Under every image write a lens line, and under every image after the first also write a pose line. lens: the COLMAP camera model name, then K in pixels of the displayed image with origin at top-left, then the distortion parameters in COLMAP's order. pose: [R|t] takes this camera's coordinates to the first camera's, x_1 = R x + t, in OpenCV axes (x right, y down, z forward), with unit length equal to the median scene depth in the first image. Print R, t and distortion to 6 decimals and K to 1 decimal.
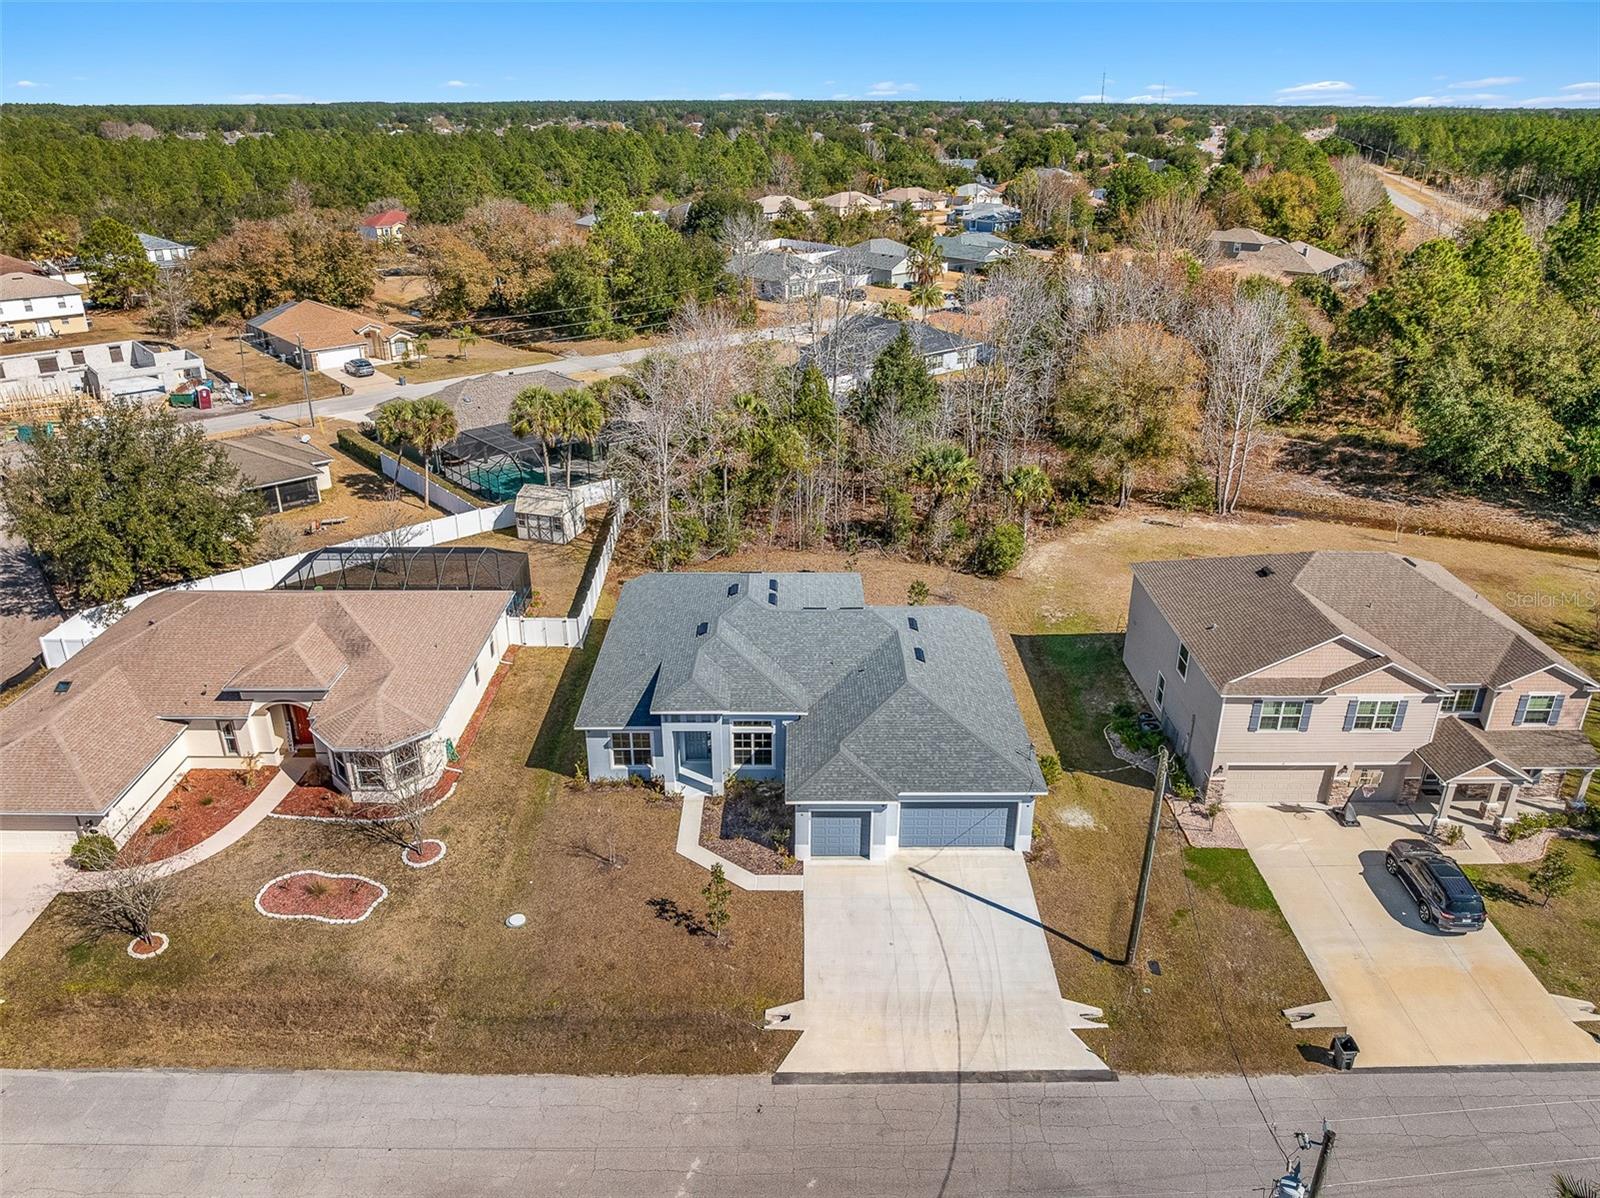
lens RADIAL K [[1128.0, 0, 803.9], [0, 1128.0, 585.6], [0, 0, 1]] dist [-0.041865, 0.004019]
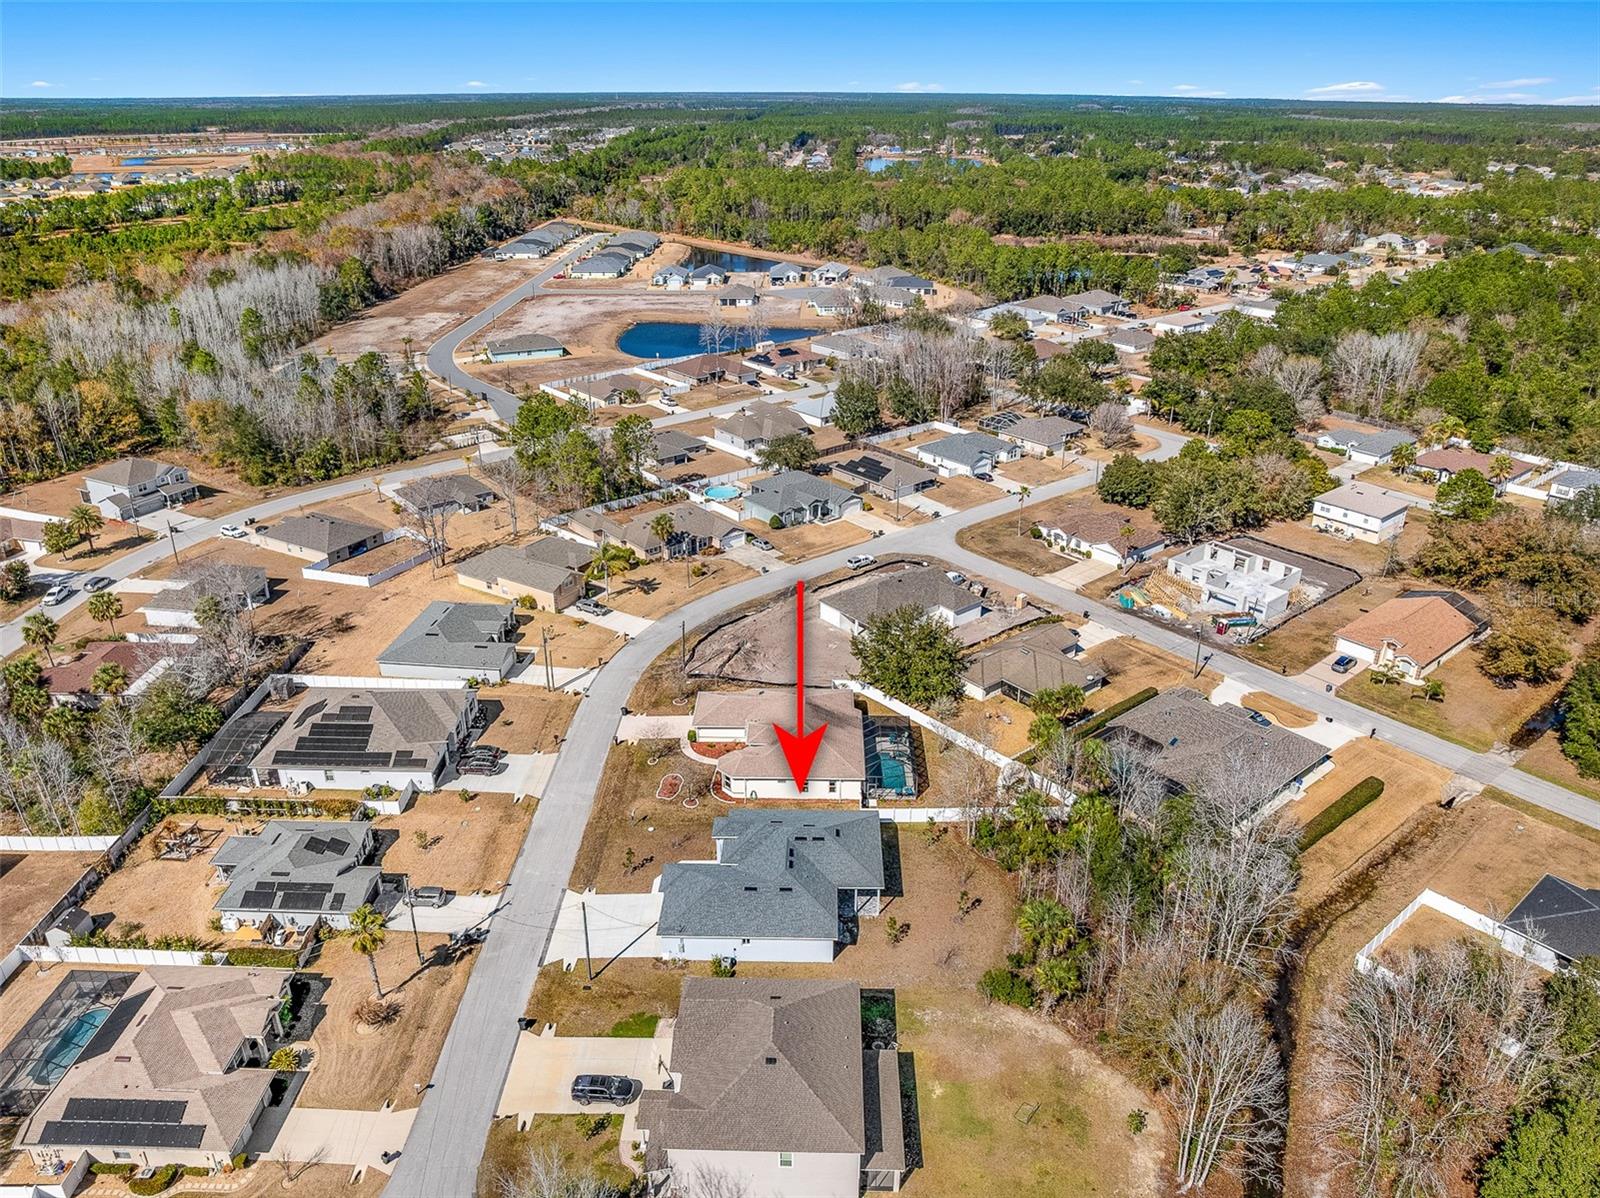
lens RADIAL K [[1128.0, 0, 803.9], [0, 1128.0, 585.6], [0, 0, 1]] dist [-0.041865, 0.004019]
pose [[-0.021856, 0.402515, -0.915153, 1.805029], [-0.400954, 0.835003, 0.376838, -1.246392], [0.915837, 0.375170, 0.143140, 0.611879]]
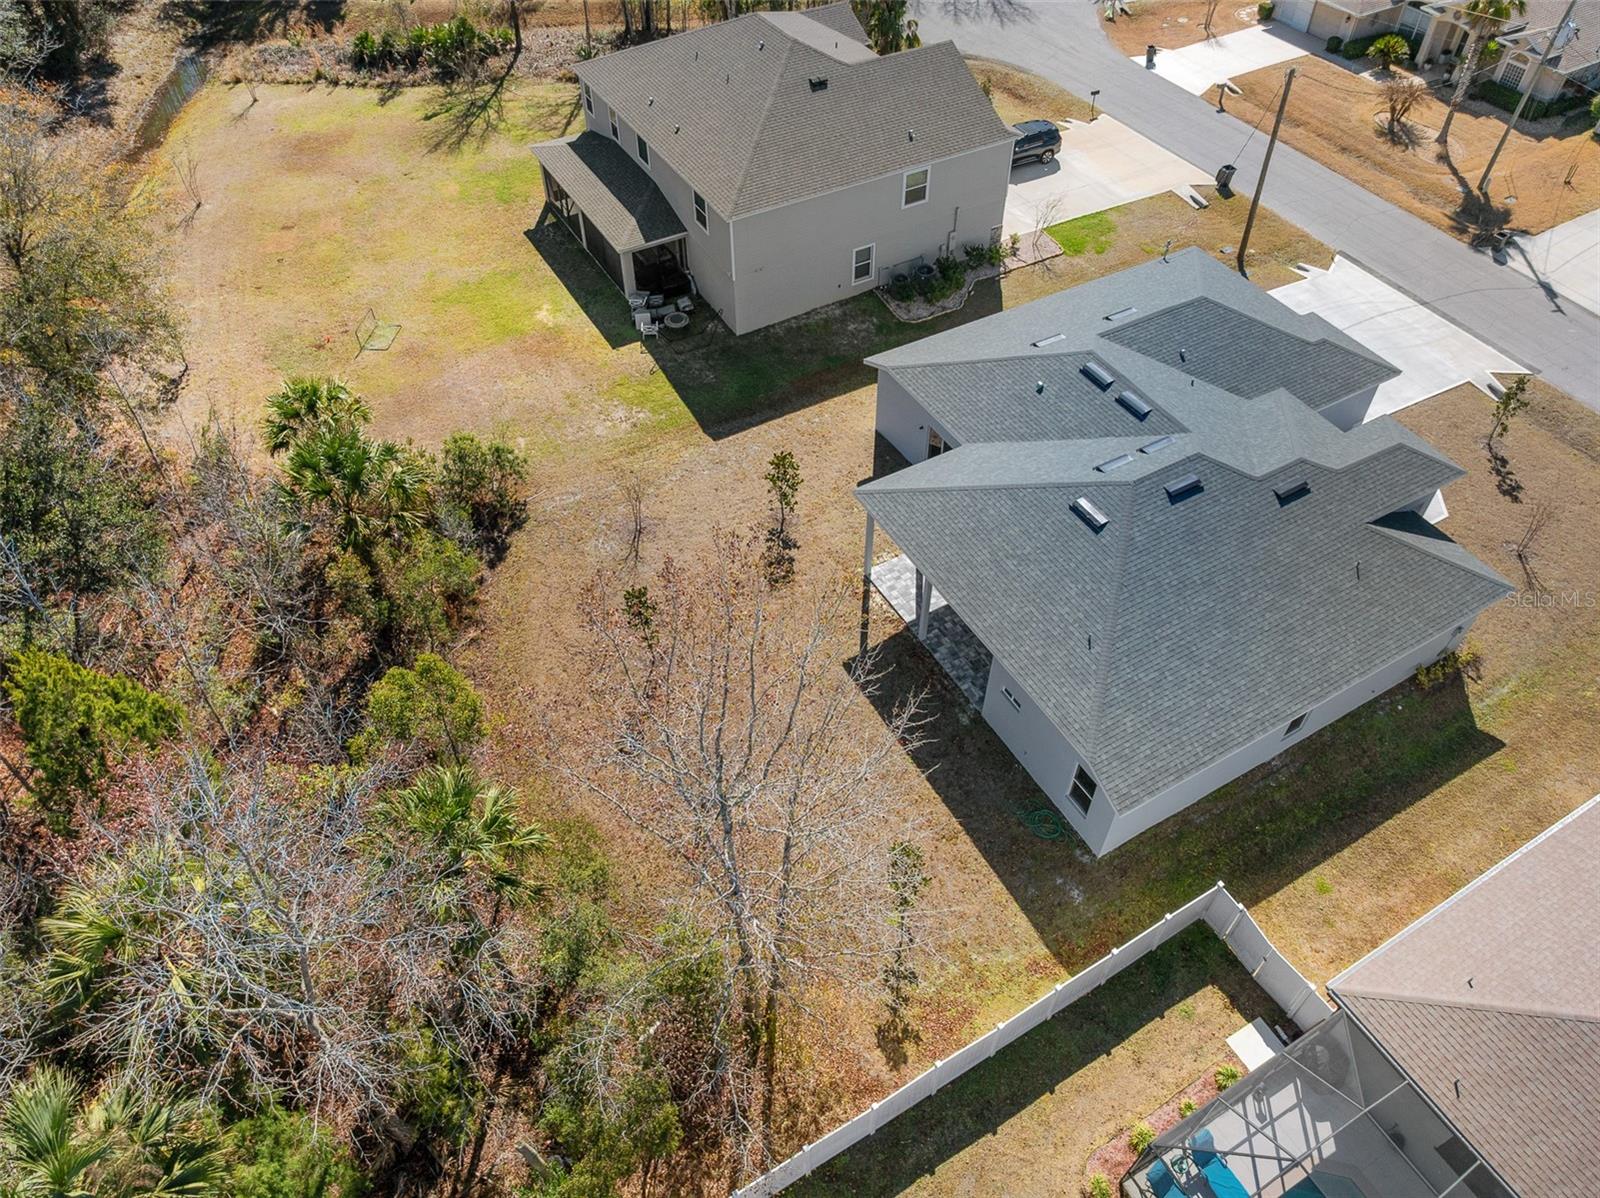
lens RADIAL K [[1115.3, 0, 800.0], [0, 1115.3, 599.0], [0, 0, 1]] dist [-0.034861, 0.001191]
pose [[-0.488340, -0.650197, 0.582038, -0.383699], [0.350614, 0.464585, 0.813161, -0.578124], [-0.799121, 0.601170, 0.001093, 1.345090]]
